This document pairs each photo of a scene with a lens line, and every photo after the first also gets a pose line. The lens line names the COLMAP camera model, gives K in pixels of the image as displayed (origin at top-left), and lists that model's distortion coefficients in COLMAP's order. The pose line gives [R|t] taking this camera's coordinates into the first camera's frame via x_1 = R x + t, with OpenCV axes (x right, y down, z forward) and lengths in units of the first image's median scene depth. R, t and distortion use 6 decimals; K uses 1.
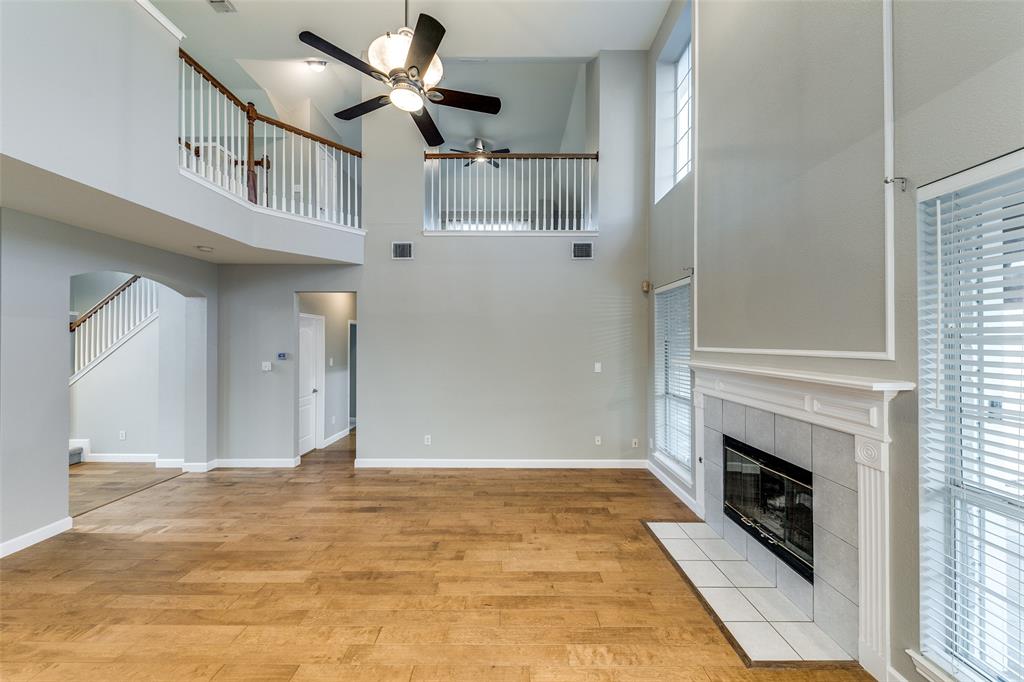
lens RADIAL K [[355.7, 0, 511.1], [0, 355.7, 341.9], [0, 0, 1]] dist [-0.001223, -0.000116]
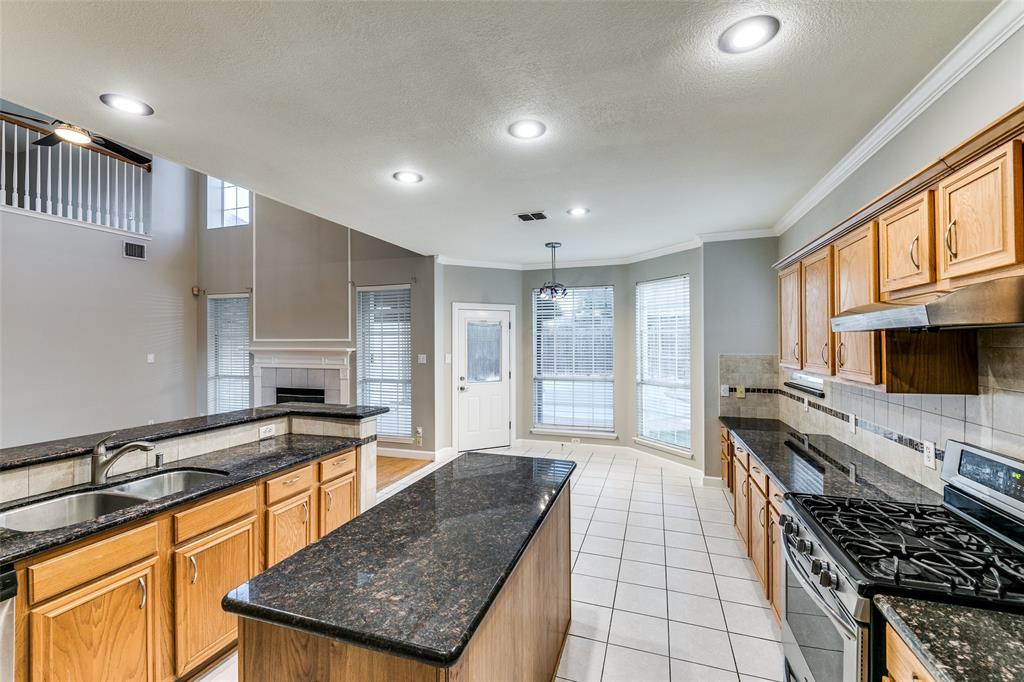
lens RADIAL K [[425.8, 0, 512.8], [0, 425.8, 340.9], [0, 0, 1]] dist [-0.000487, -0.000032]
pose [[0.318983, 0.003840, 0.947753, -0.989488], [-0.002161, 0.999992, -0.003324, 0.029796], [-0.947758, -0.000988, 0.318988, -0.754744]]
